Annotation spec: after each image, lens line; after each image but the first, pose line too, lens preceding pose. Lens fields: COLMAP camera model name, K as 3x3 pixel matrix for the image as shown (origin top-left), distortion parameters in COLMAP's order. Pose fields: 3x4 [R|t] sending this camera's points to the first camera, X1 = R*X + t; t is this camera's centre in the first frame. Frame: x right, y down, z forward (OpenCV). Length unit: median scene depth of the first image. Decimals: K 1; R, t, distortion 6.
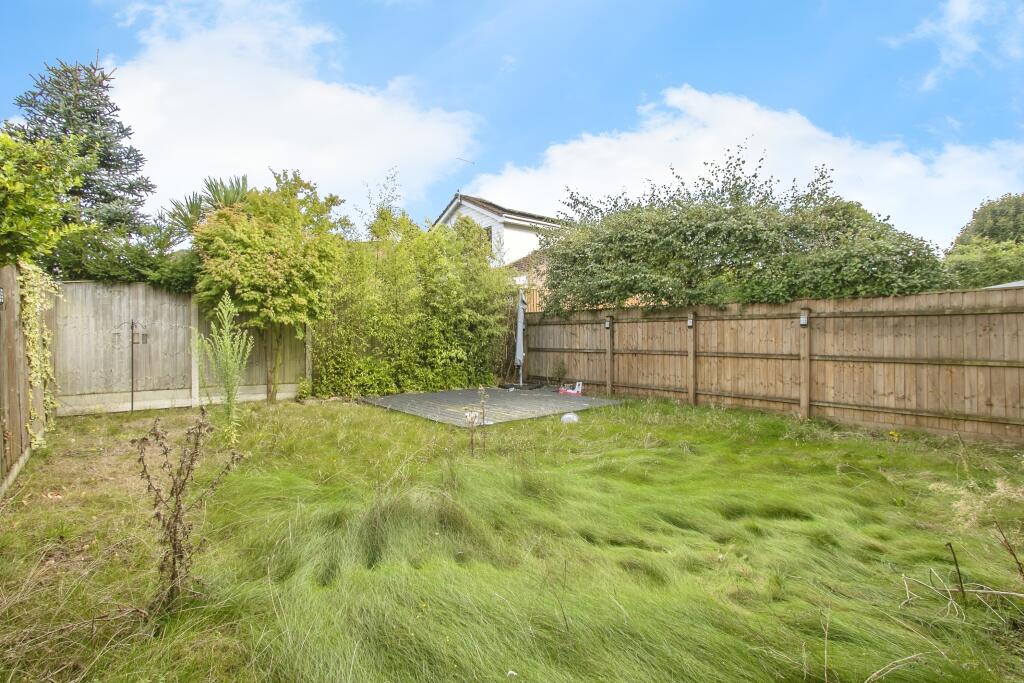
lens RADIAL K [[475.1, 0, 511.9], [0, 475.1, 336.8], [0, 0, 1]] dist [0.000597, 0.000029]
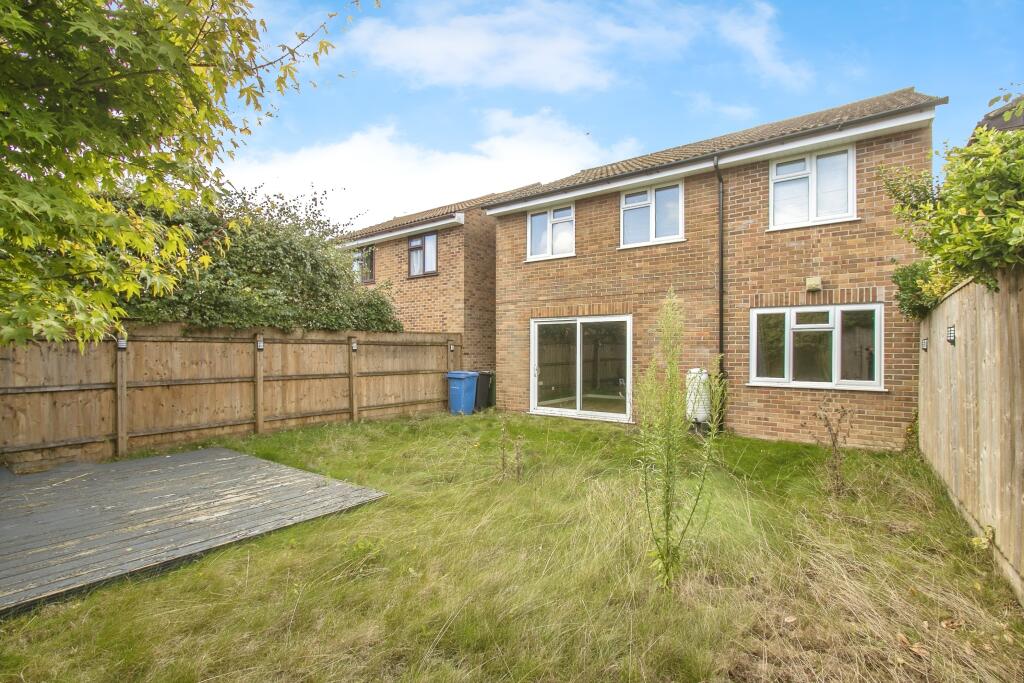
lens RADIAL K [[475.1, 0, 511.9], [0, 475.1, 347.2], [0, 0, 1]] dist [0.000597, 0.000029]
pose [[-0.223978, 0.009142, 0.974551, -0.675745], [0.003299, 0.999957, -0.008623, -0.017667], [-0.974589, 0.001284, -0.223999, 0.800031]]
